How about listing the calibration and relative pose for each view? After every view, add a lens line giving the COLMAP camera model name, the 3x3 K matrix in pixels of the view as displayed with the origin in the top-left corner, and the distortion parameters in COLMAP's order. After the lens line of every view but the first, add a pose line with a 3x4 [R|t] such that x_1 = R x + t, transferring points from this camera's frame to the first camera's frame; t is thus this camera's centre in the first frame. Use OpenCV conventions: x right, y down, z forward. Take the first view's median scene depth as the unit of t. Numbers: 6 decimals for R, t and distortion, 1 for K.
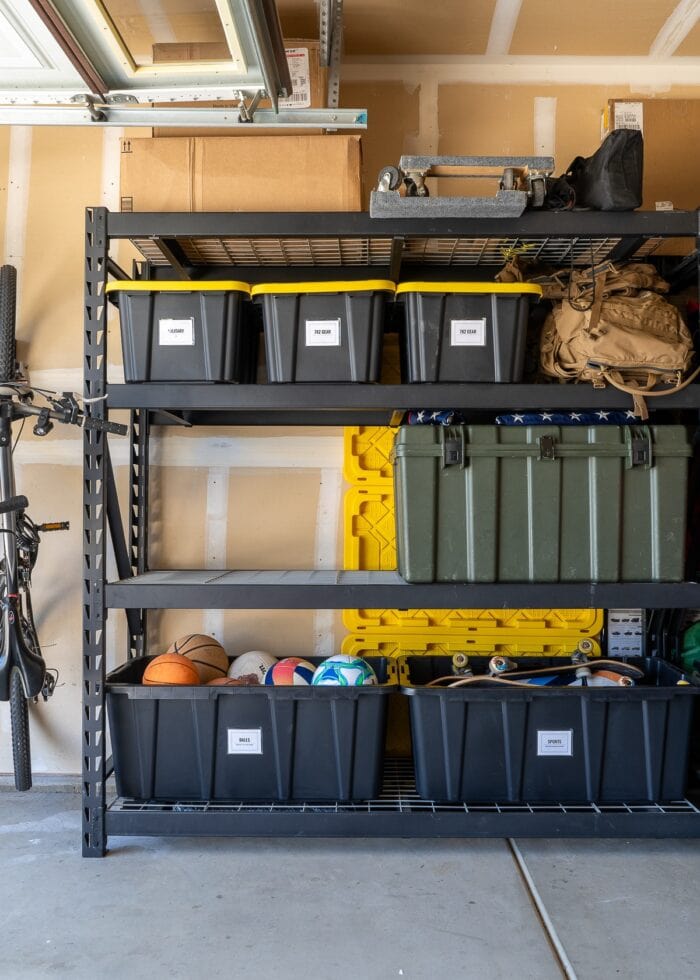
lens RADIAL K [[917.5, 0, 348.4], [0, 917.5, 509.7], [0, 0, 1]] dist [-0.000049, -0.007091]
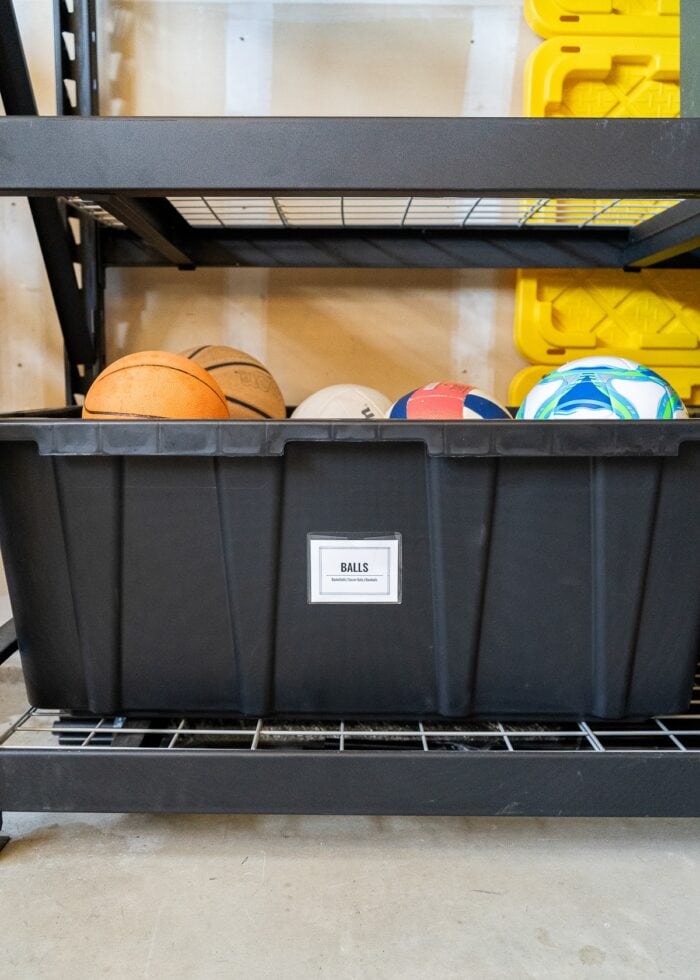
lens RADIAL K [[917.5, 0, 348.4], [0, 917.5, 509.7], [0, 0, 1]] dist [-0.000049, -0.007091]
pose [[0.999747, 0.004362, 0.022087, -0.122863], [-0.007369, 0.990410, 0.137961, 0.172959], [-0.021274, -0.138089, 0.990191, 0.618996]]
